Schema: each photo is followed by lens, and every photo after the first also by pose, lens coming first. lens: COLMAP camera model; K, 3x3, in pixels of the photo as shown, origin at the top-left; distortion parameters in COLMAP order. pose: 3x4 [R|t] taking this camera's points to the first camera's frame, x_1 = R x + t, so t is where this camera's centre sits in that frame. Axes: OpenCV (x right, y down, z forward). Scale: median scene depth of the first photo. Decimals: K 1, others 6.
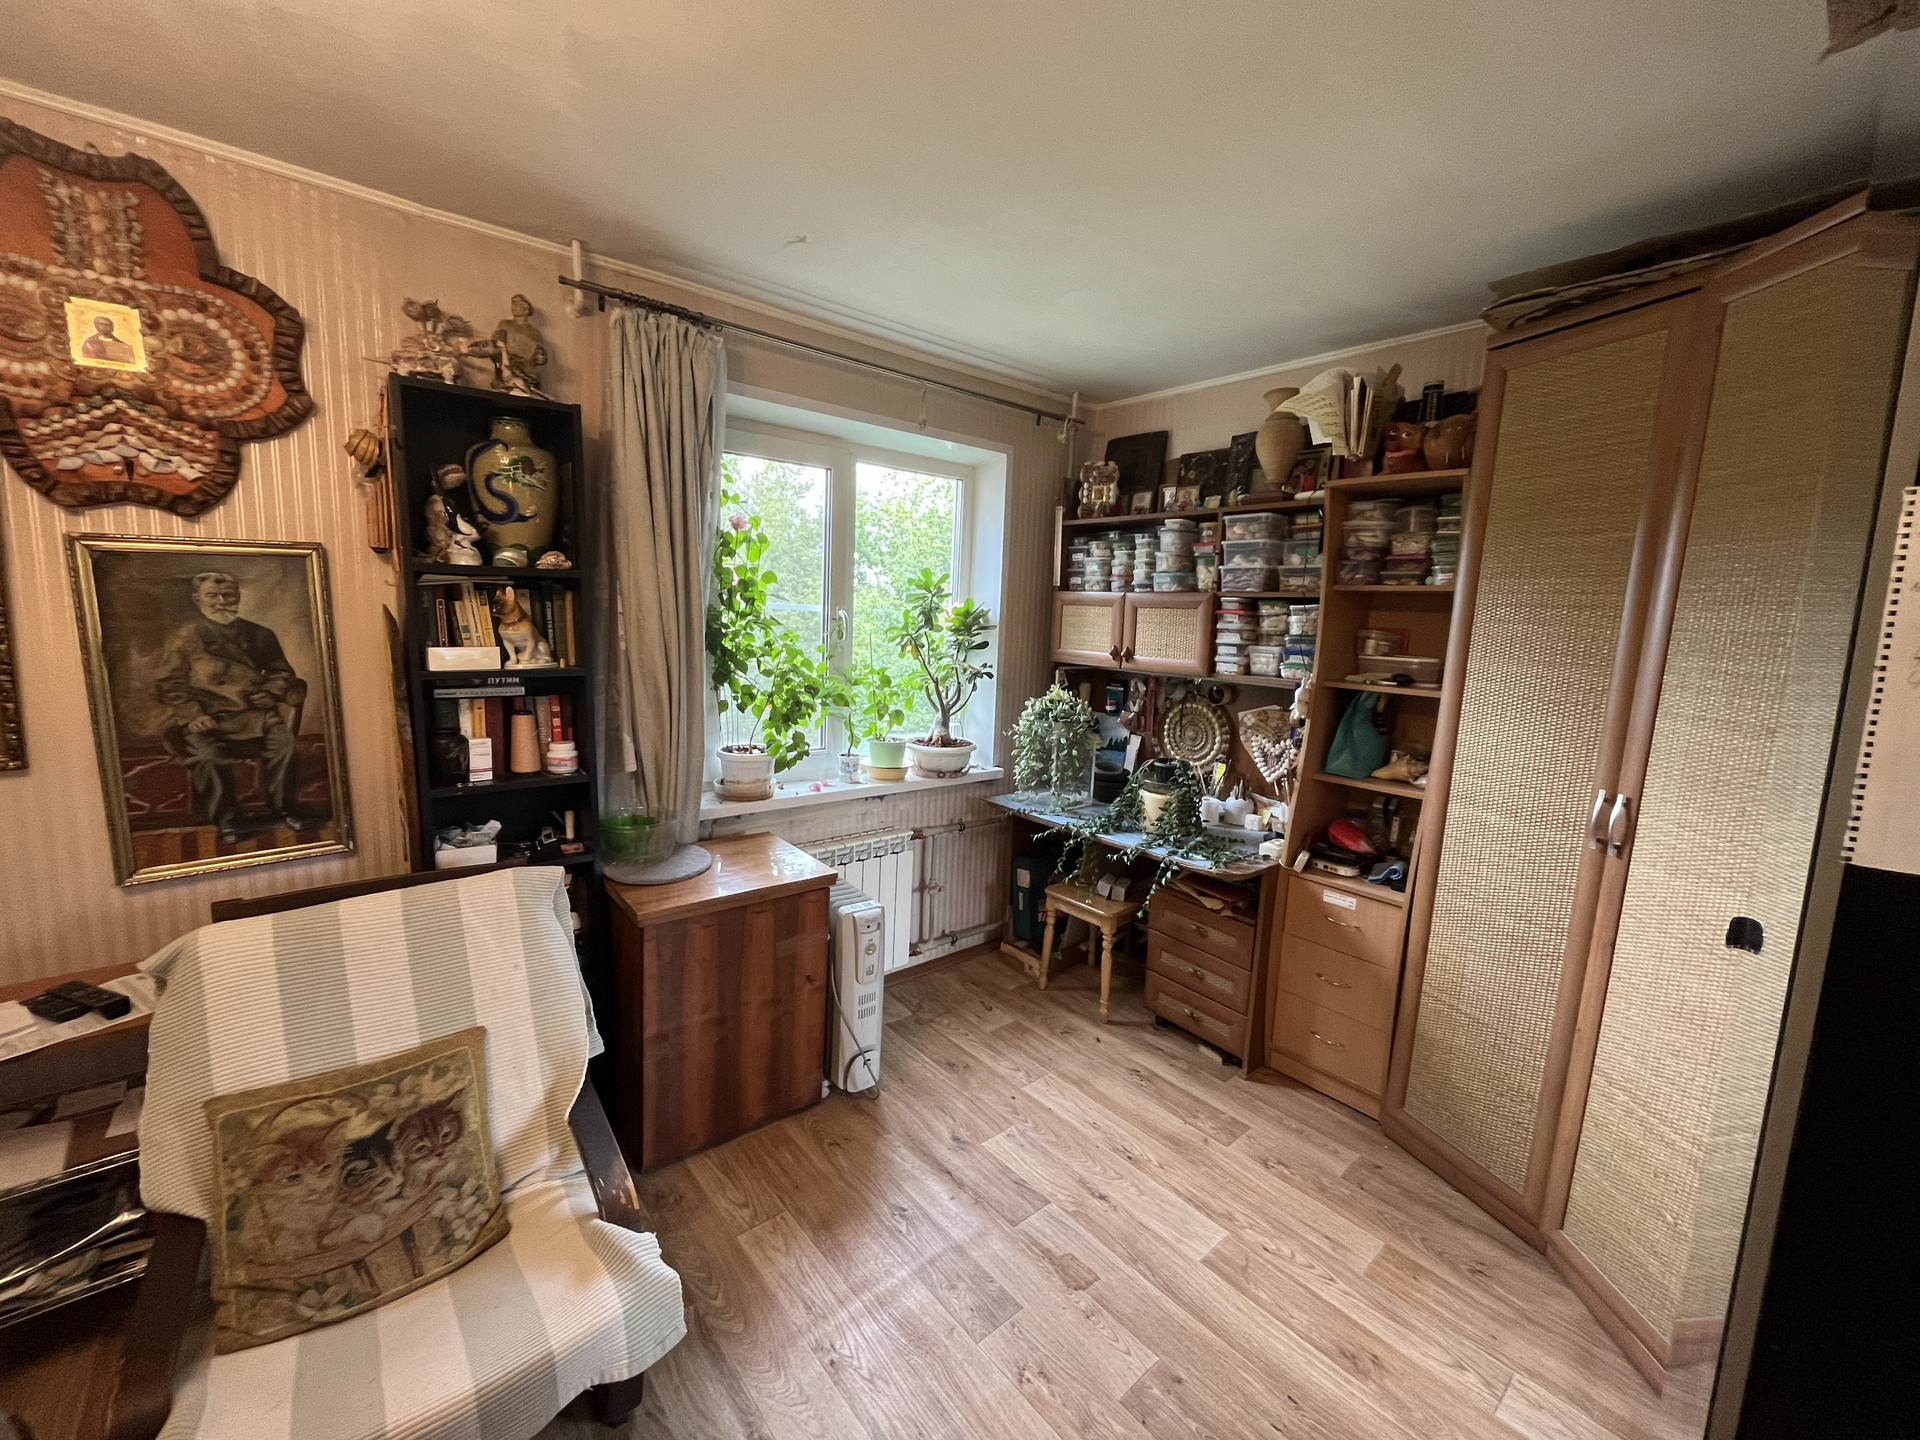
lens RADIAL K [[772.6, 0, 950.7], [0, 772.6, 716.8], [0, 0, 1]] dist [-0.003288, -0.000050]
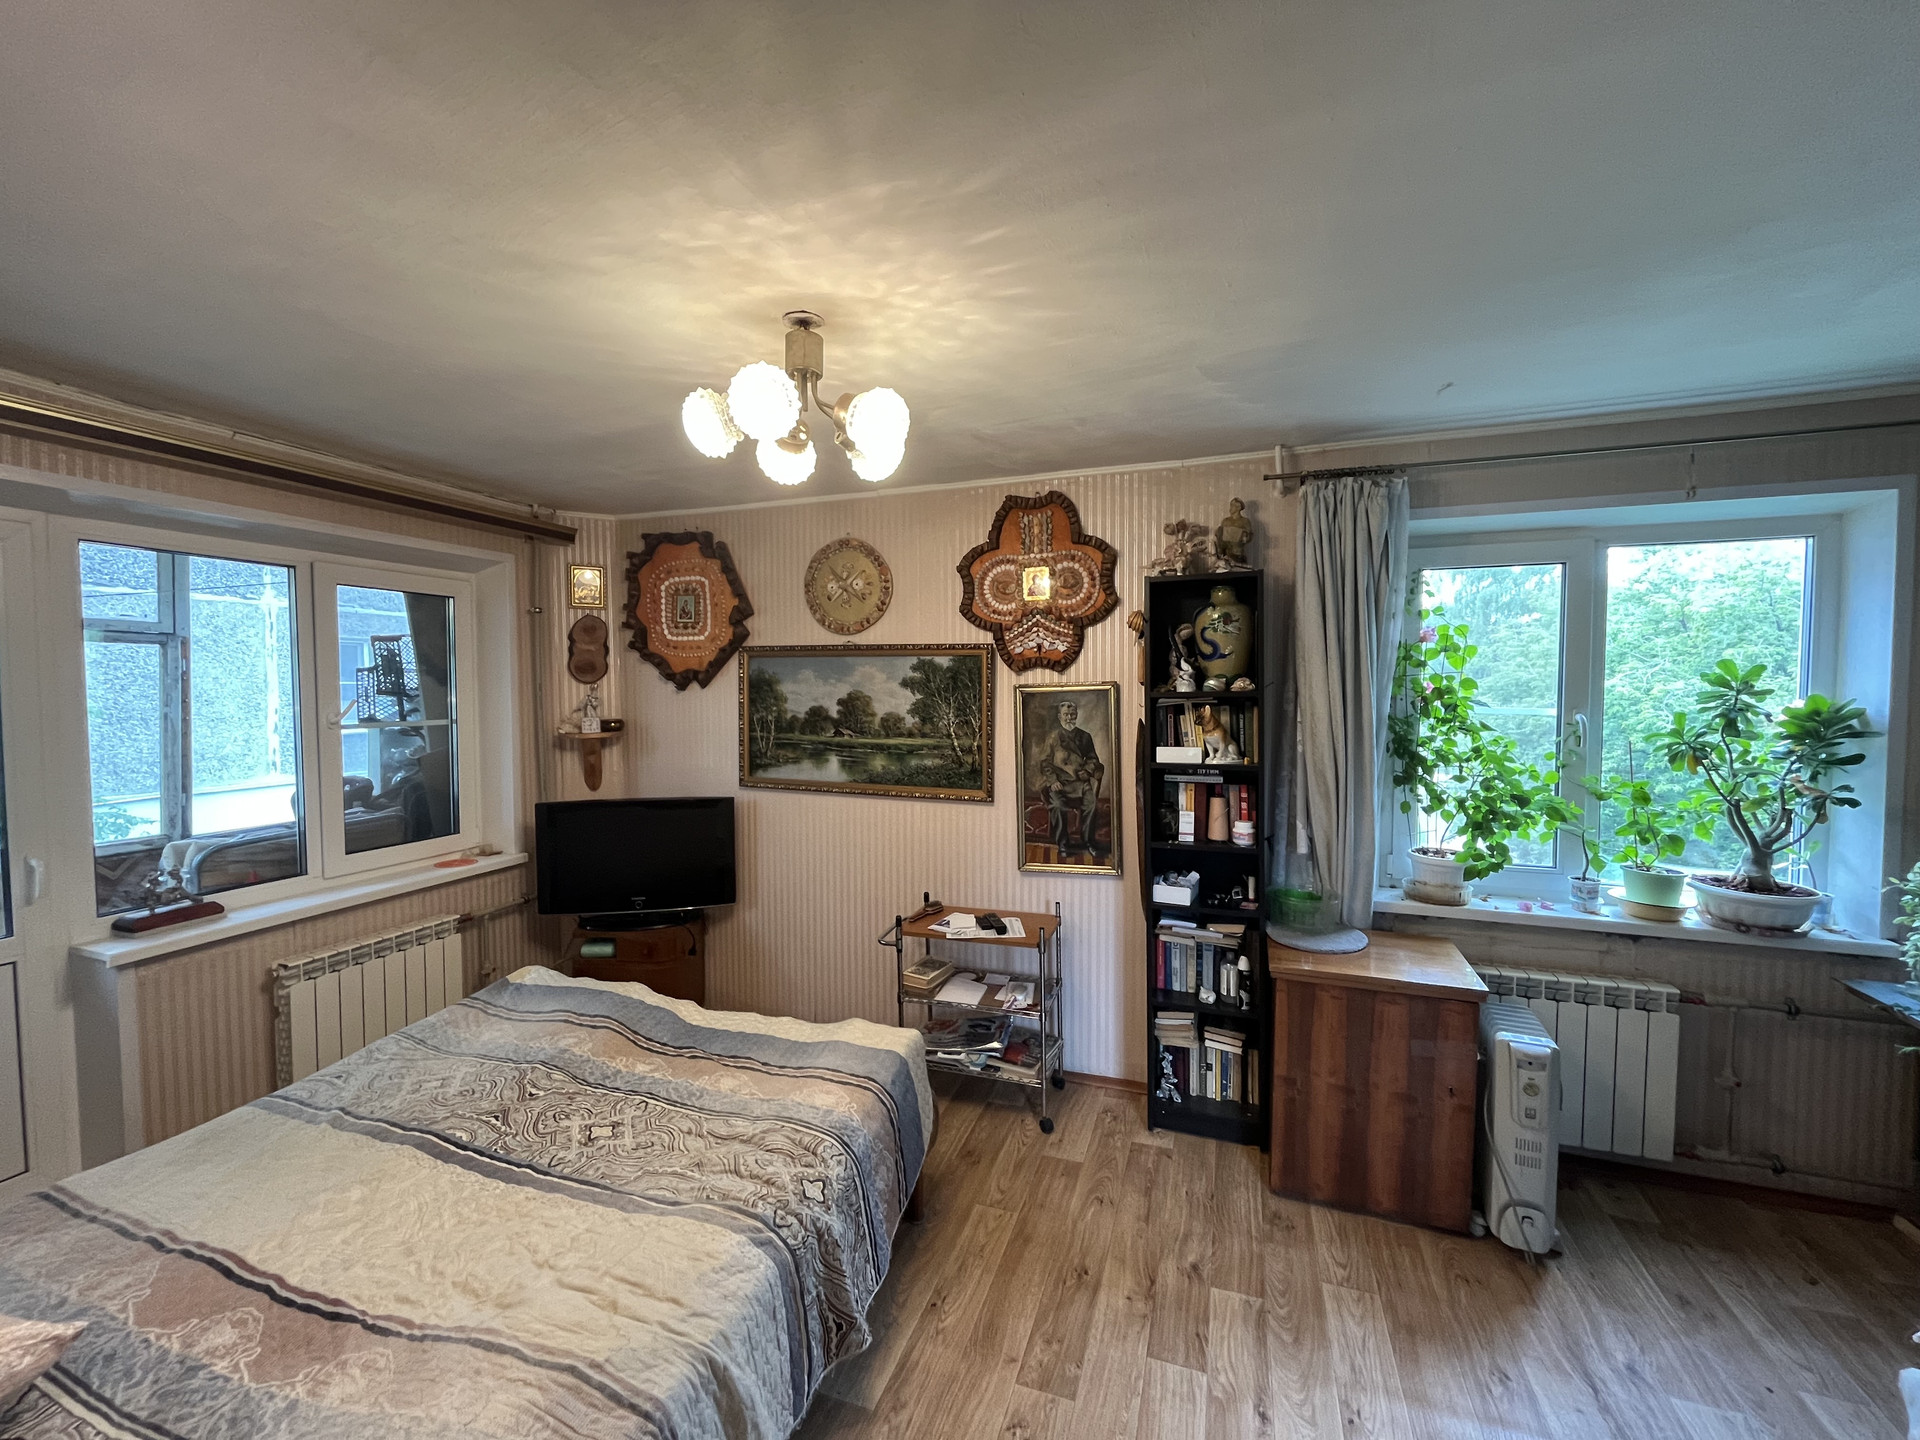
lens RADIAL K [[772.6, 0, 954.3], [0, 772.6, 718.2], [0, 0, 1]] dist [-0.003288, -0.000050]
pose [[0.505709, -0.005610, -0.862686, 0.389901], [-0.097074, 0.993258, -0.063364, -0.010008], [0.857225, 0.115788, 0.501755, -0.098063]]
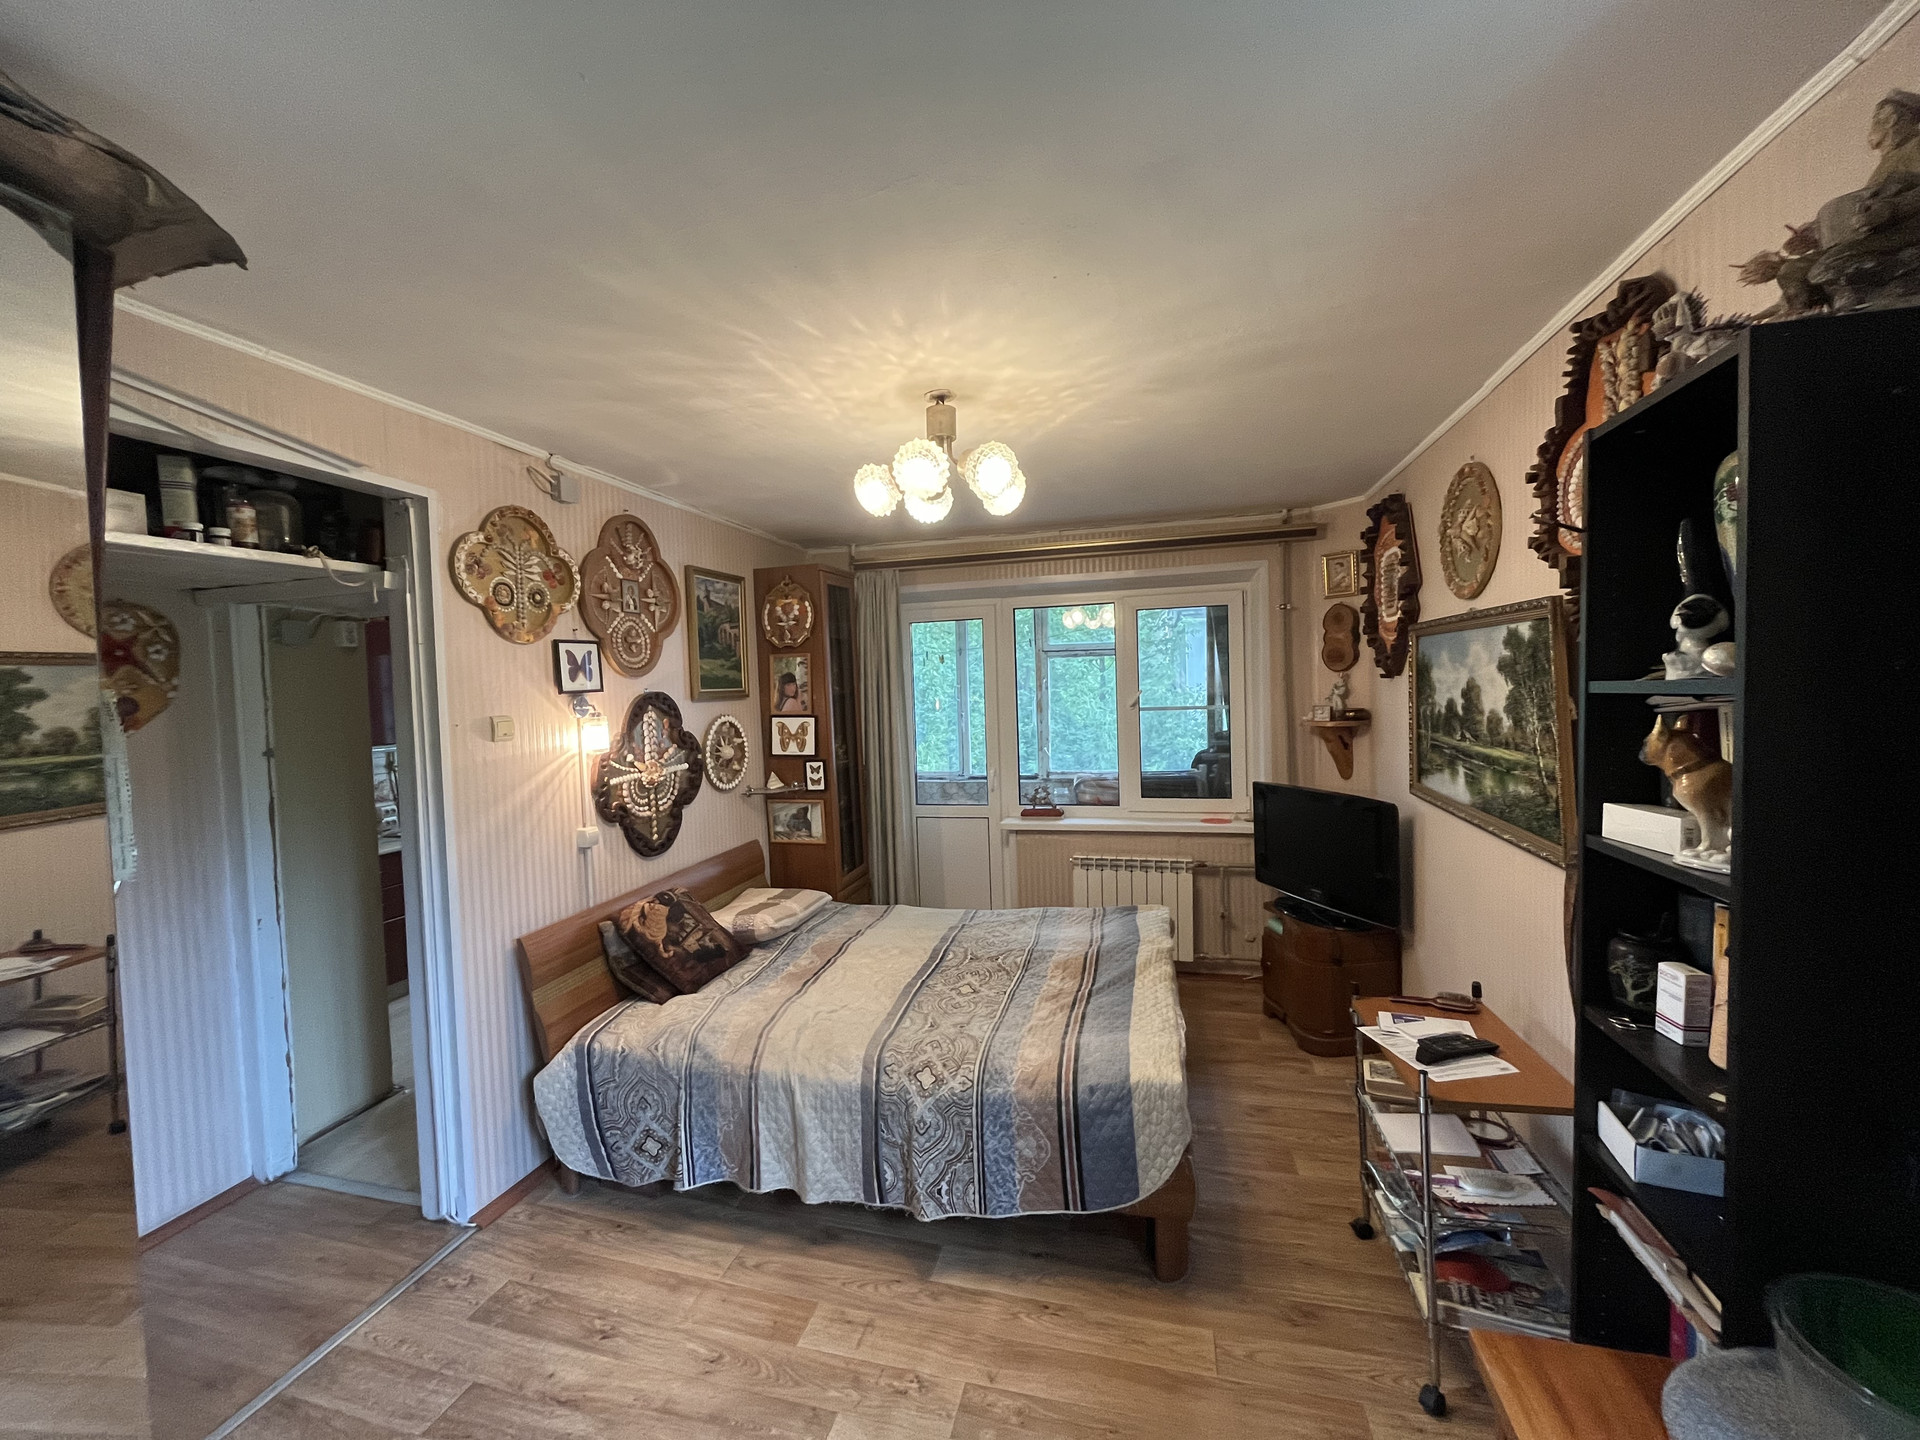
lens RADIAL K [[772.6, 0, 952.9], [0, 772.6, 721.1], [0, 0, 1]] dist [-0.003288, -0.000050]
pose [[-0.819049, 0.010879, -0.573620, 0.163487], [-0.079951, 0.987900, 0.132894, -0.192294], [0.568125, 0.154708, -0.808269, 1.132605]]
